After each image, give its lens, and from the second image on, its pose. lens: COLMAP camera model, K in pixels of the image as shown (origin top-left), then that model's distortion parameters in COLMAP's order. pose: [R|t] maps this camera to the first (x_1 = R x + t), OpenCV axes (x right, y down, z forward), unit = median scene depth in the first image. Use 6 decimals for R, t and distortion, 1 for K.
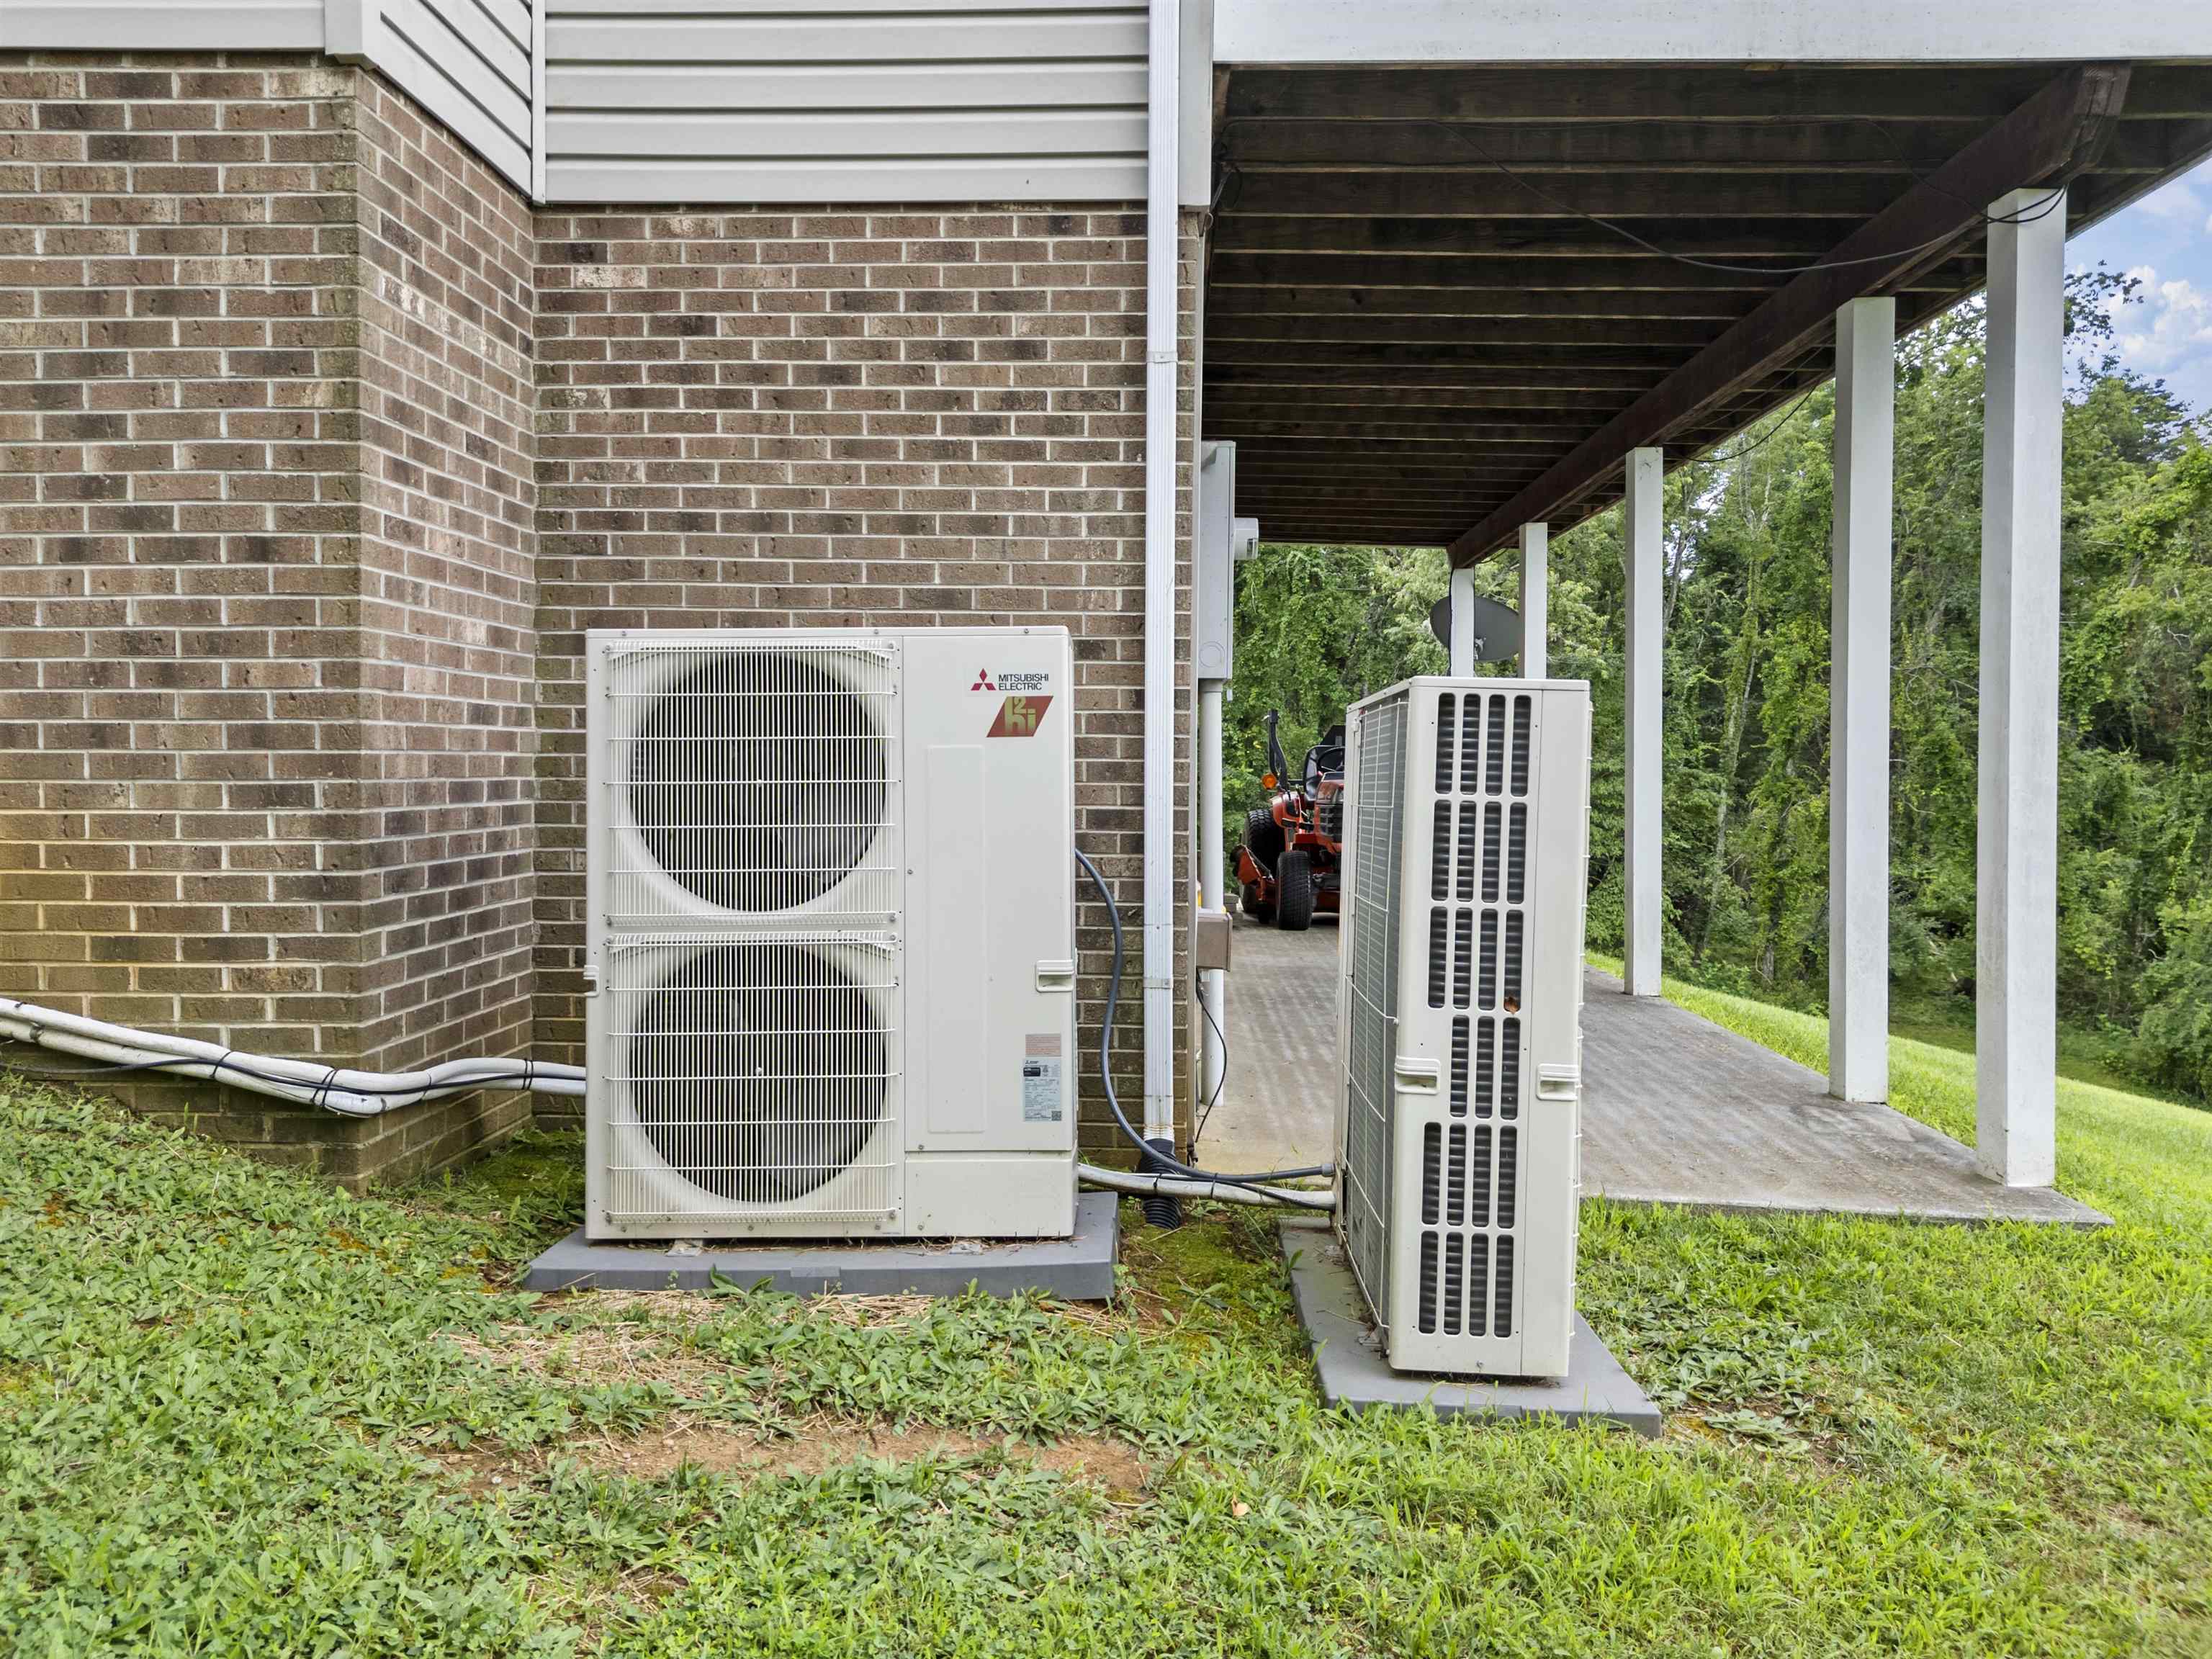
lens RADIAL K [[1586.3, 0, 1009.8], [0, 1586.3, 814.1], [0, 0, 1]] dist [0.072917, -0.072906]
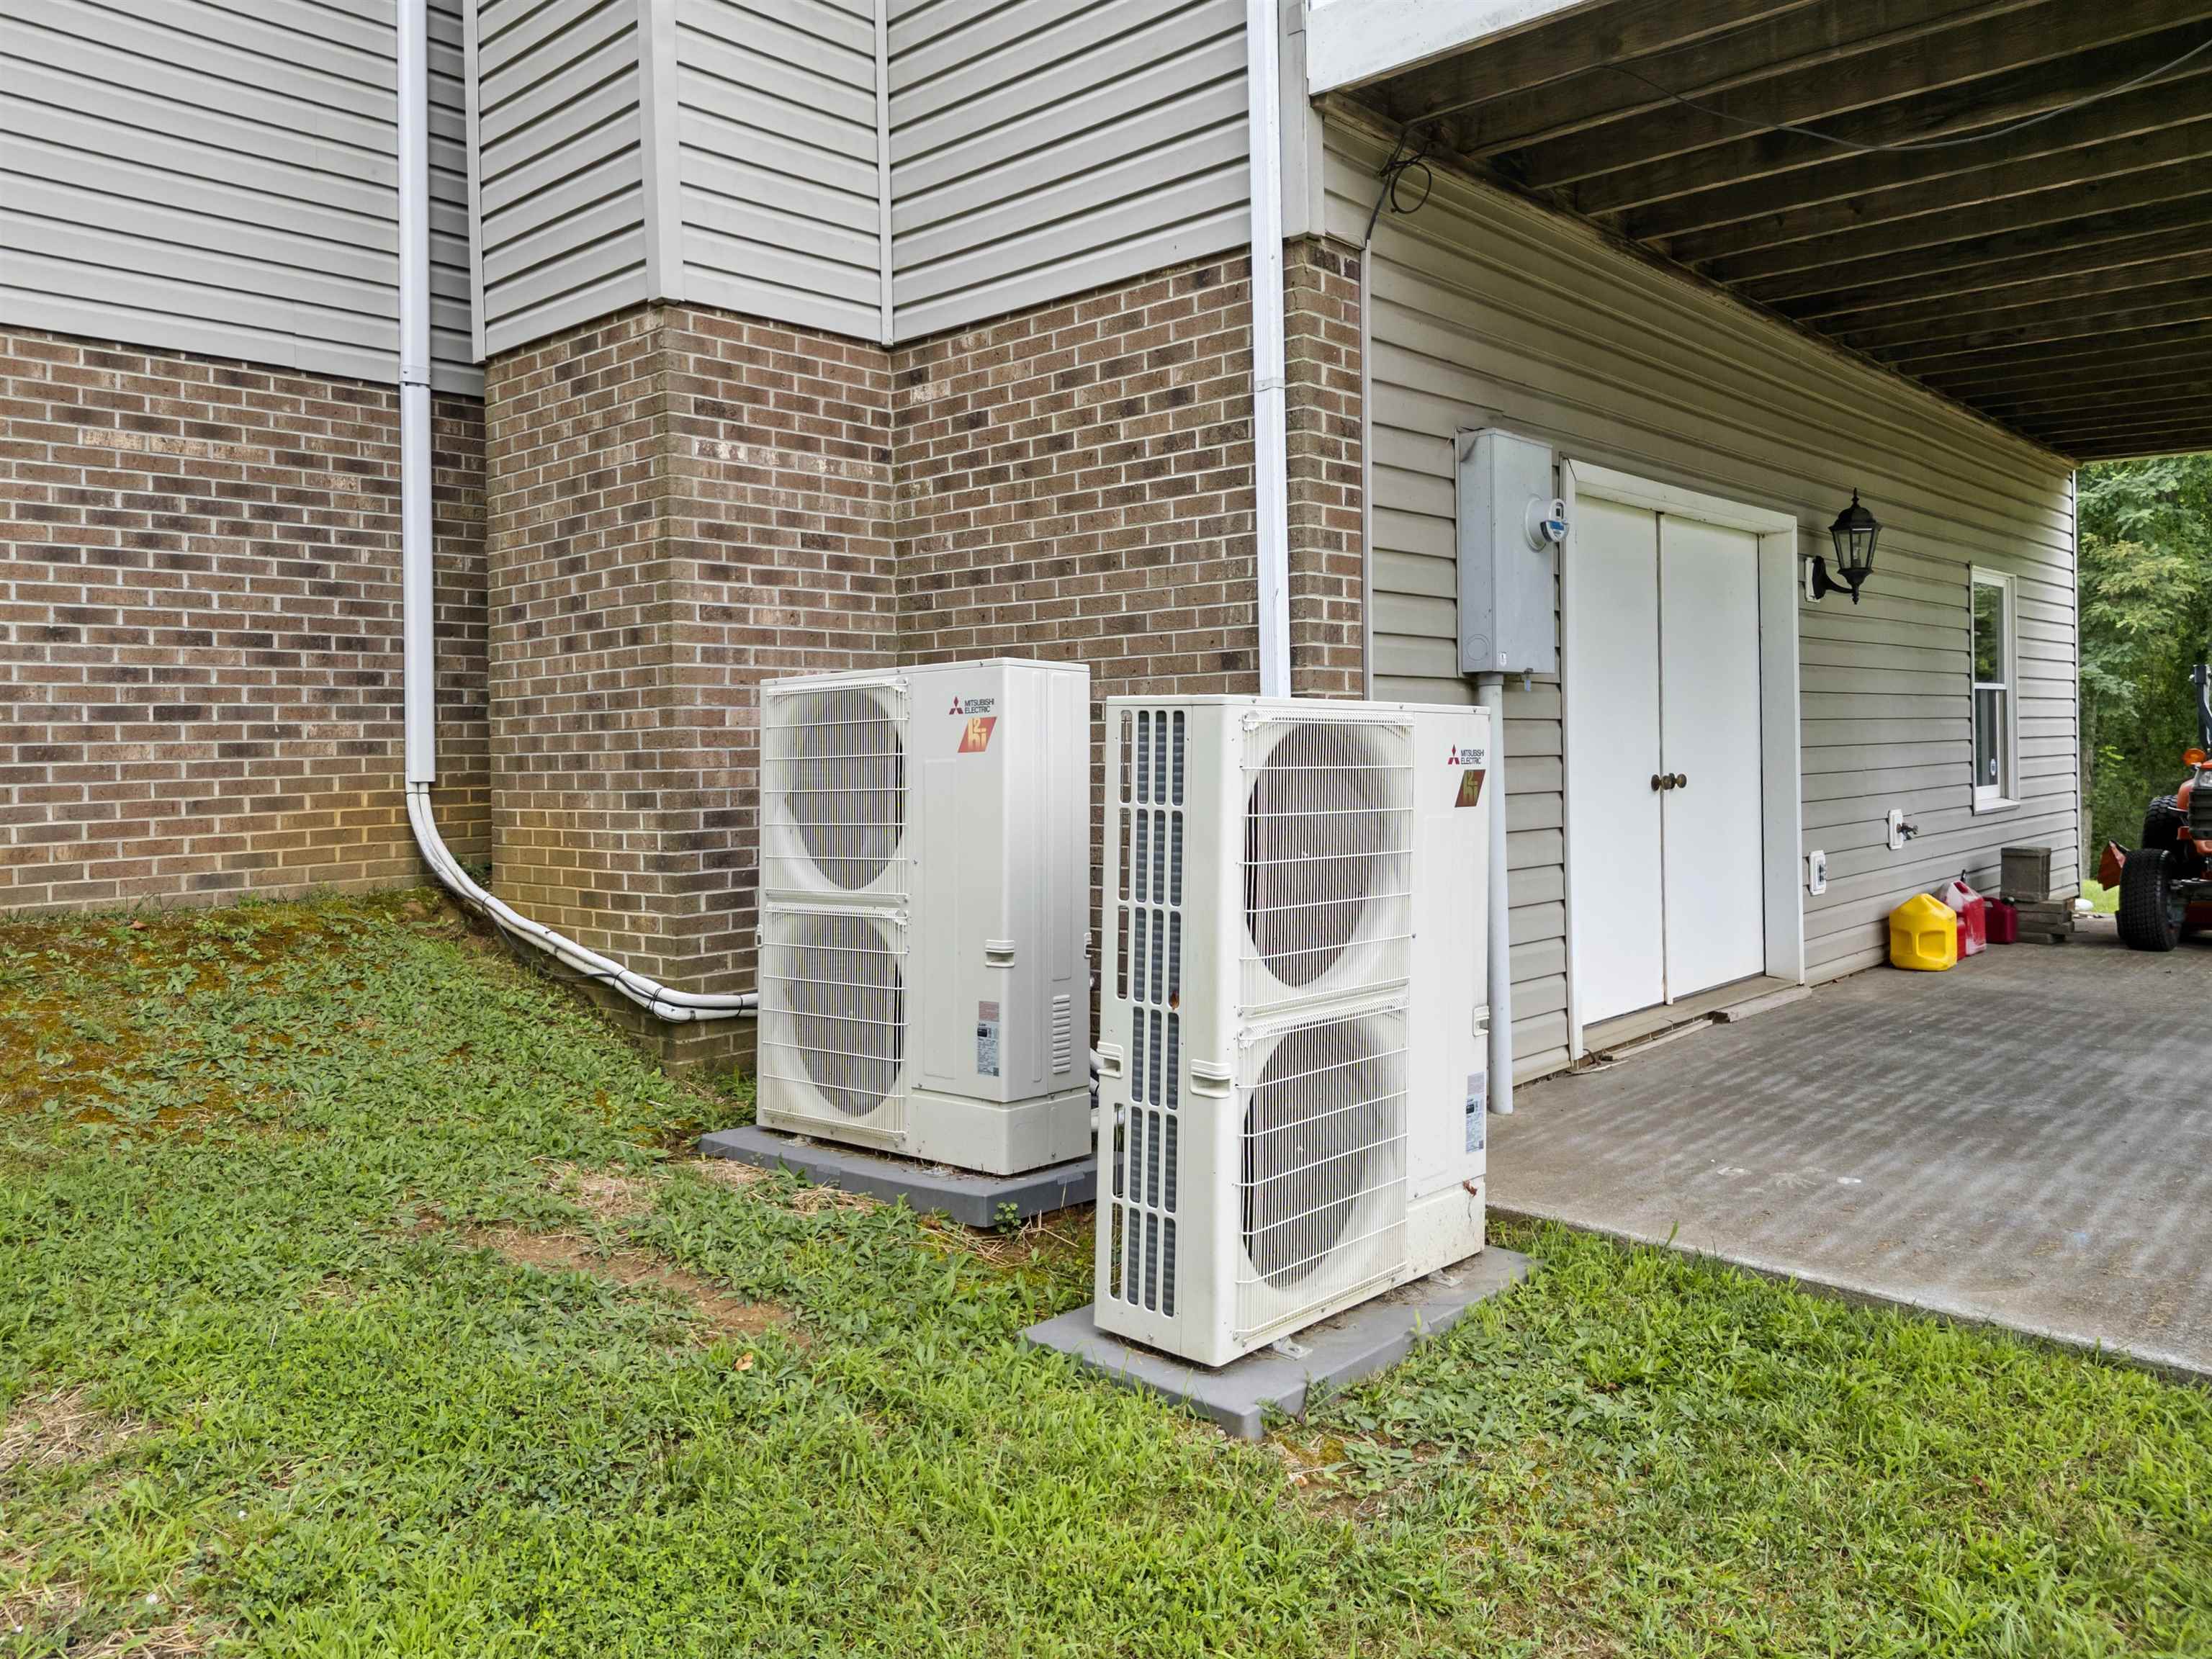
lens RADIAL K [[1586.3, 0, 1056.0], [0, 1586.3, 780.1], [0, 0, 1]] dist [0.072917, -0.072906]
pose [[0.760981, -0.008018, -0.648725, 0.794973], [-0.000146, 0.999921, -0.012530, -0.011900], [0.648774, 0.009630, 0.760920, 0.123003]]
